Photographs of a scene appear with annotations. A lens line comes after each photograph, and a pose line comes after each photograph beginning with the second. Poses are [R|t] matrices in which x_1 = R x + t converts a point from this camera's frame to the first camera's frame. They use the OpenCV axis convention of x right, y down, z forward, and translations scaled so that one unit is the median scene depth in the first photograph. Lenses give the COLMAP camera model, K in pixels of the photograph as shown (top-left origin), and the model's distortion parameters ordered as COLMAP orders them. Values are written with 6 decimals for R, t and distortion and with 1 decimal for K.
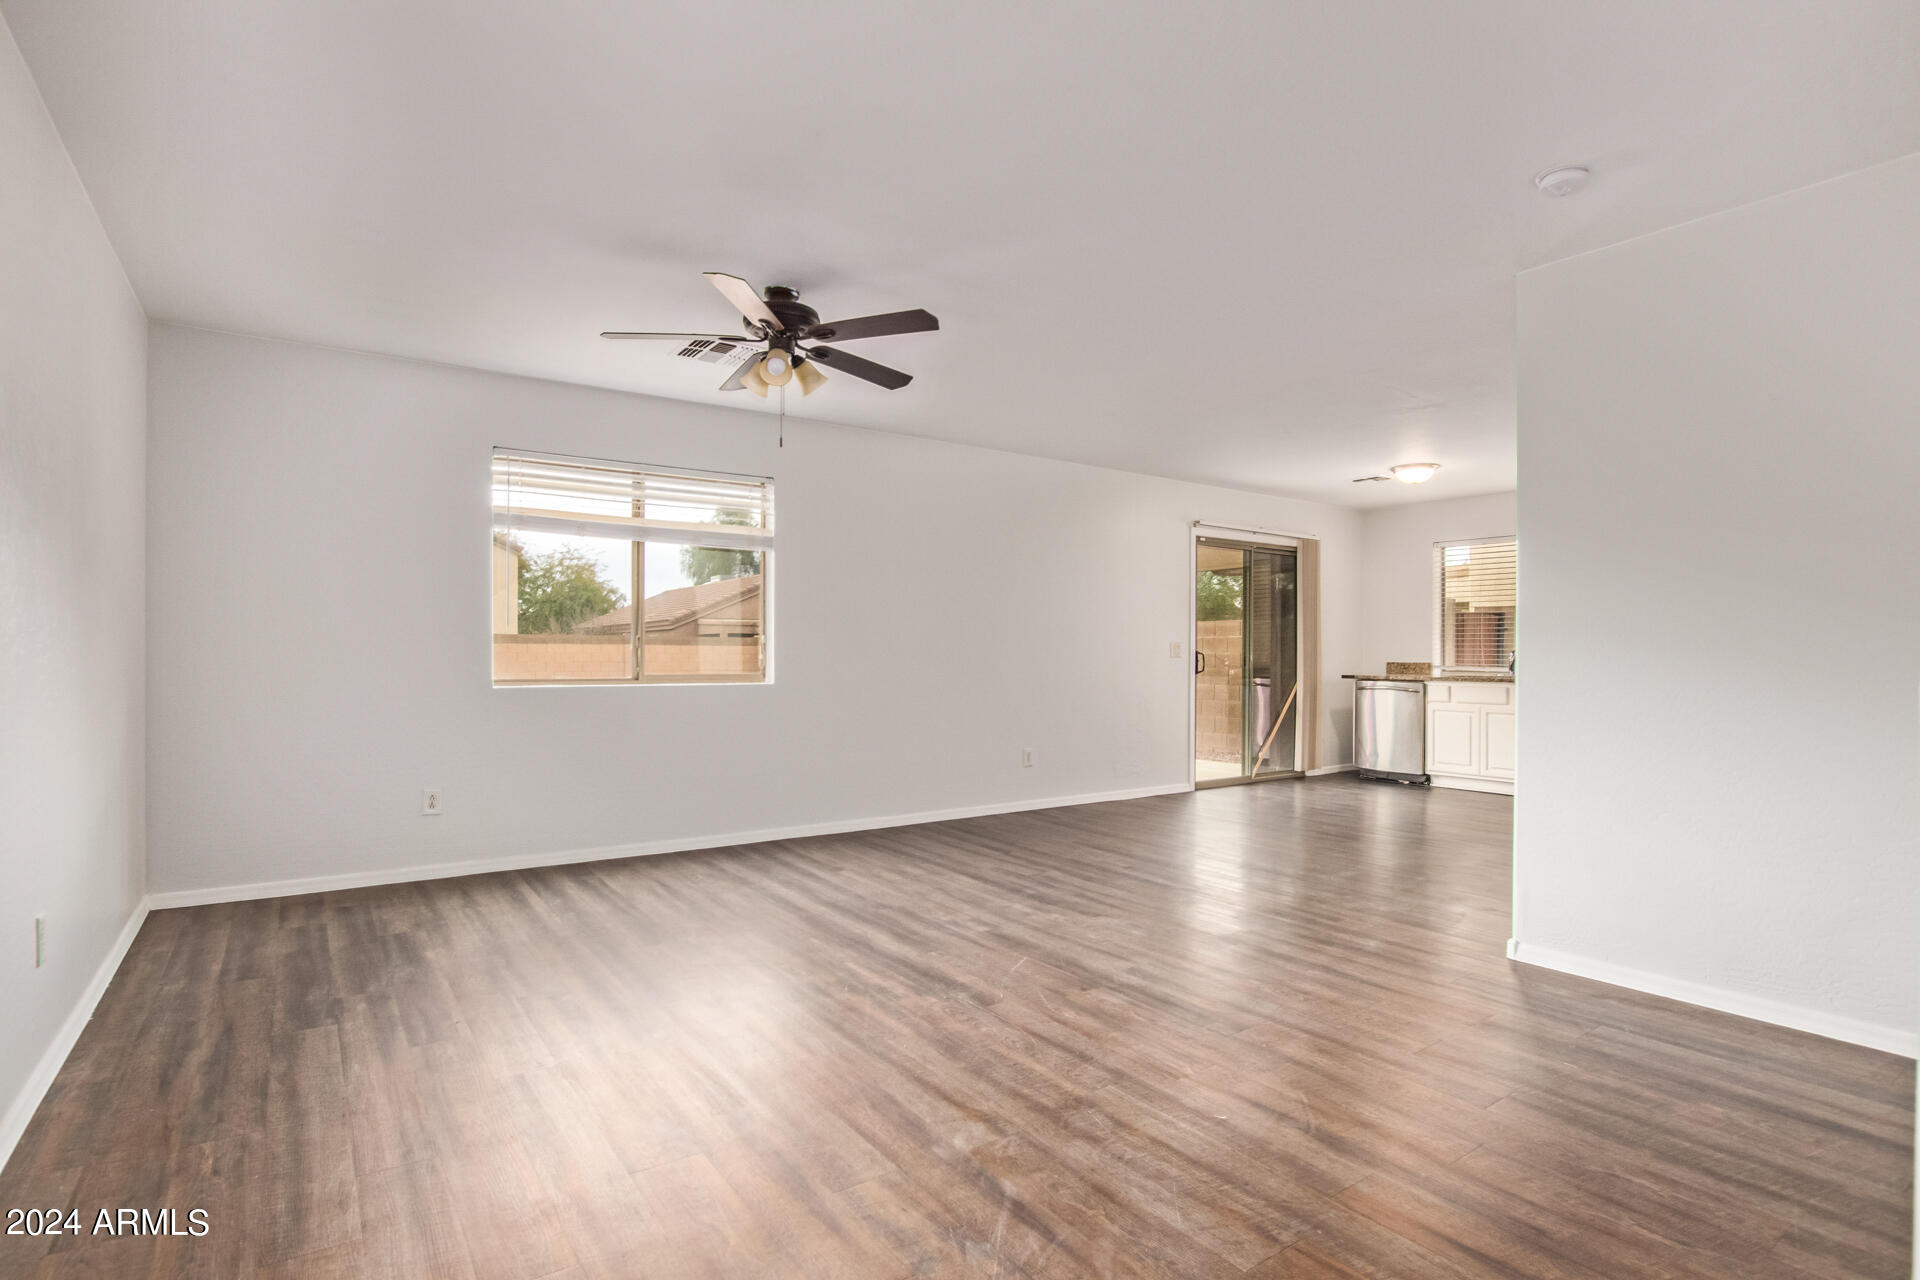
lens RADIAL K [[947.0, 0, 960.0], [0, 947.0, 640.0], [0, 0, 1]] dist [-0.064069, -0.000124]
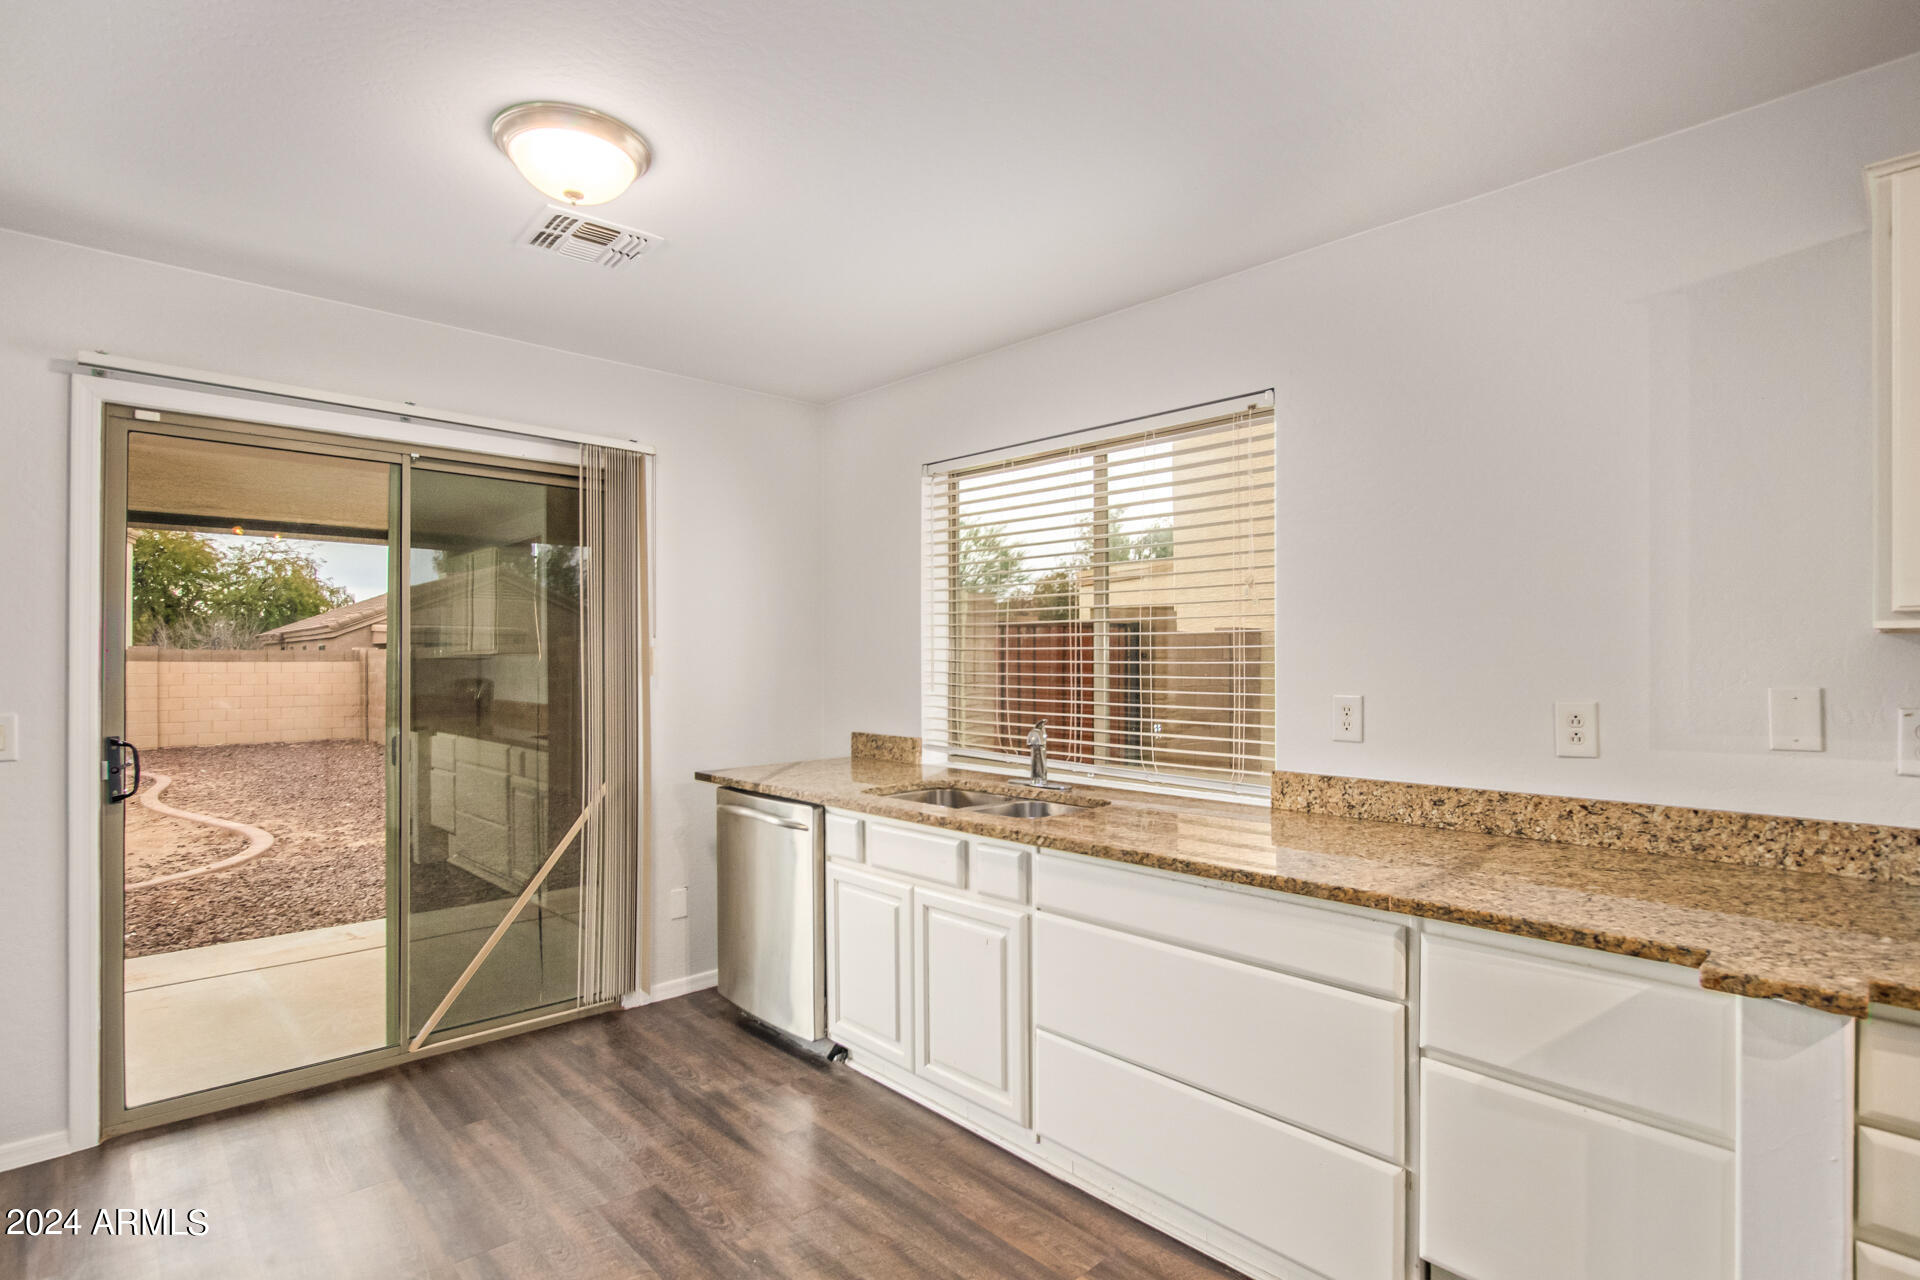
lens RADIAL K [[930.3, 0, 960.0], [0, 930.3, 640.0], [0, 0, 1]] dist [0.000772, 0.000096]
pose [[0.987460, -0.001543, 0.157859, 0.492693], [0.002207, 0.999989, -0.004030, -0.021901], [-0.157851, 0.004328, 0.987453, 0.604464]]
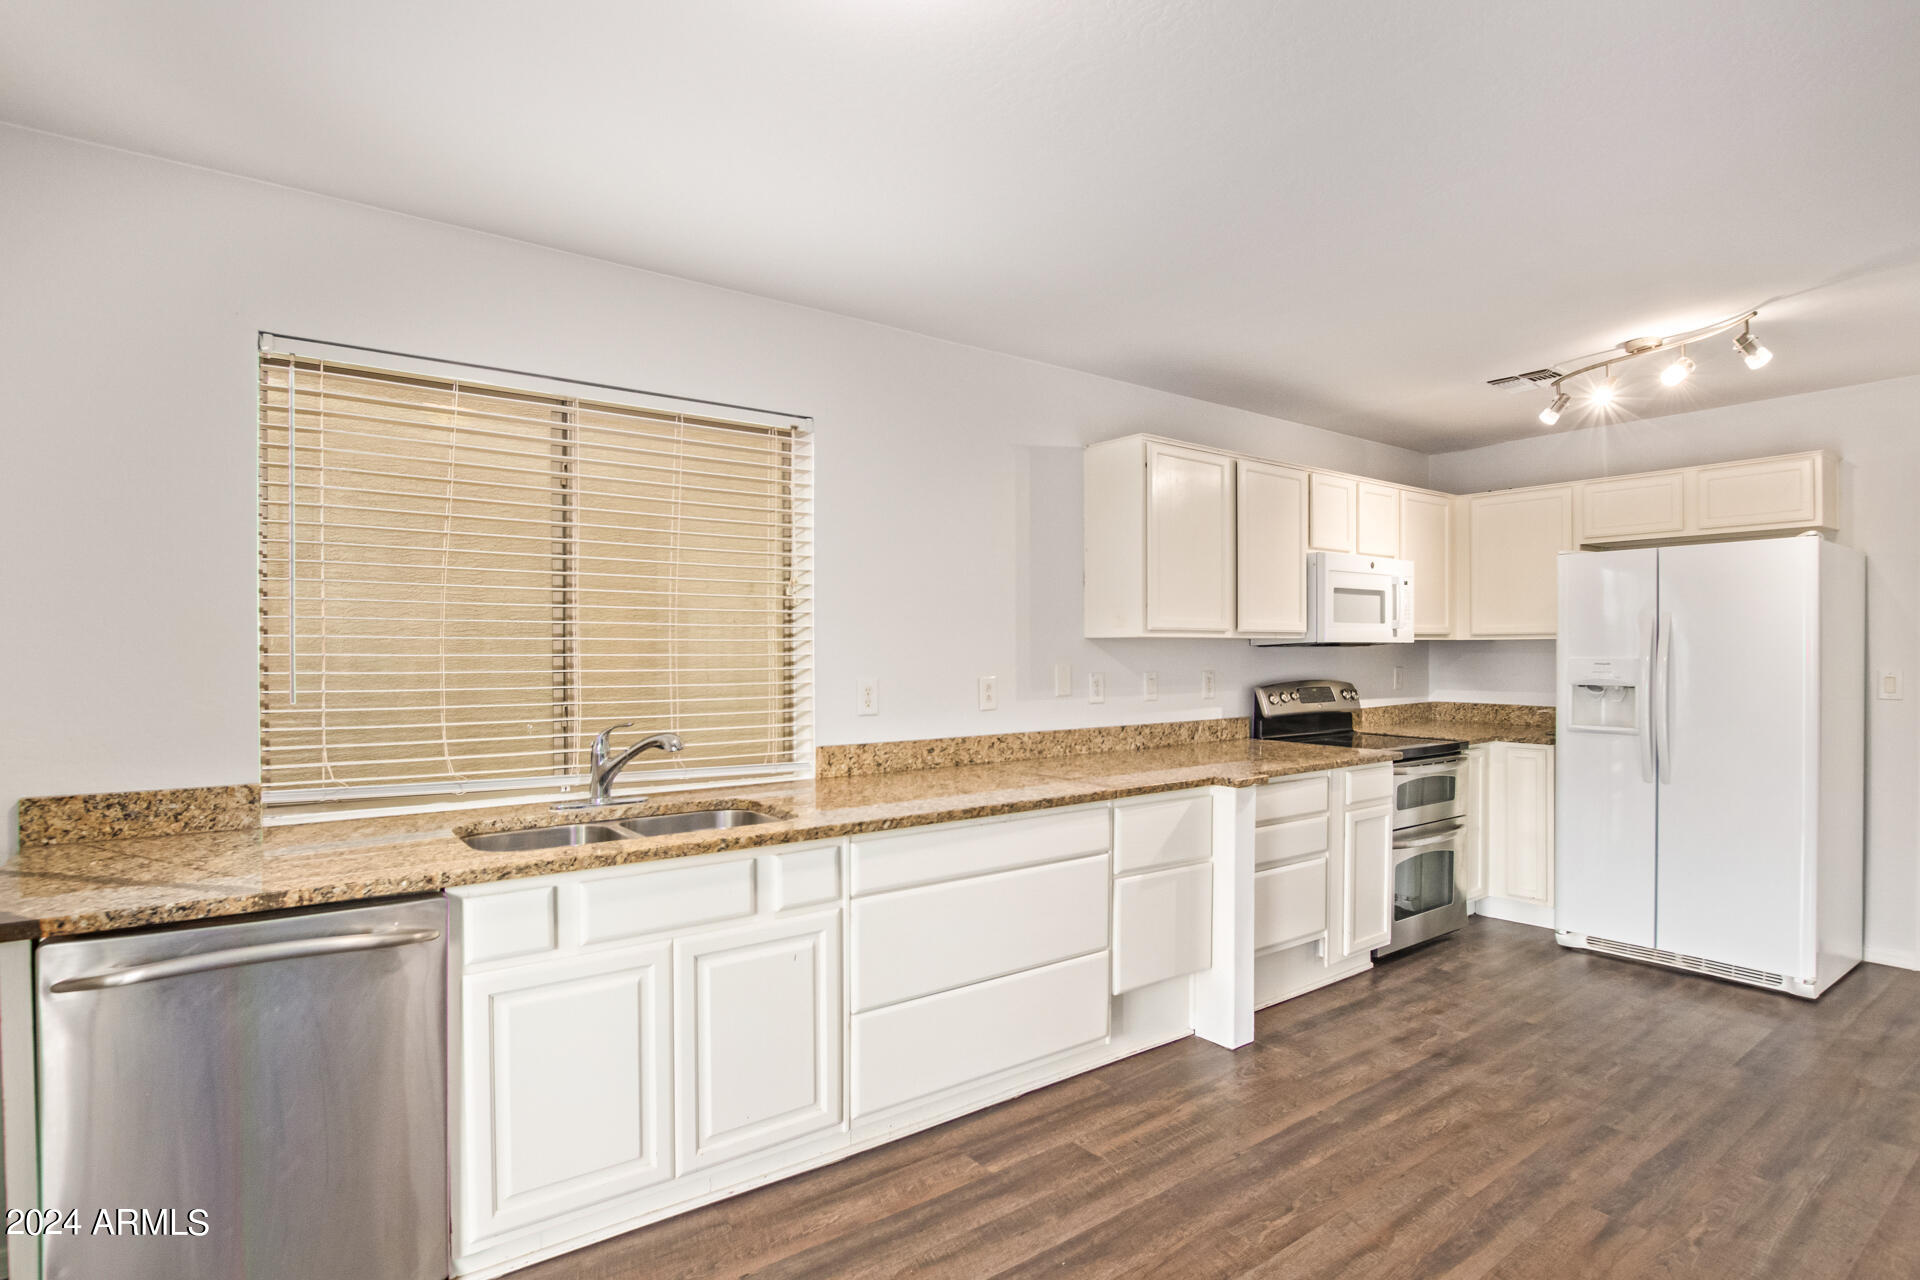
lens RADIAL K [[937.9, 0, 960.0], [0, 937.9, 640.0], [0, 0, 1]] dist [-0.016381, -0.000212]
pose [[-0.019644, 0.009214, 0.999765, 0.255467], [-0.013183, 0.999868, -0.009474, -0.017692], [-0.999720, -0.013366, -0.019520, 0.873441]]
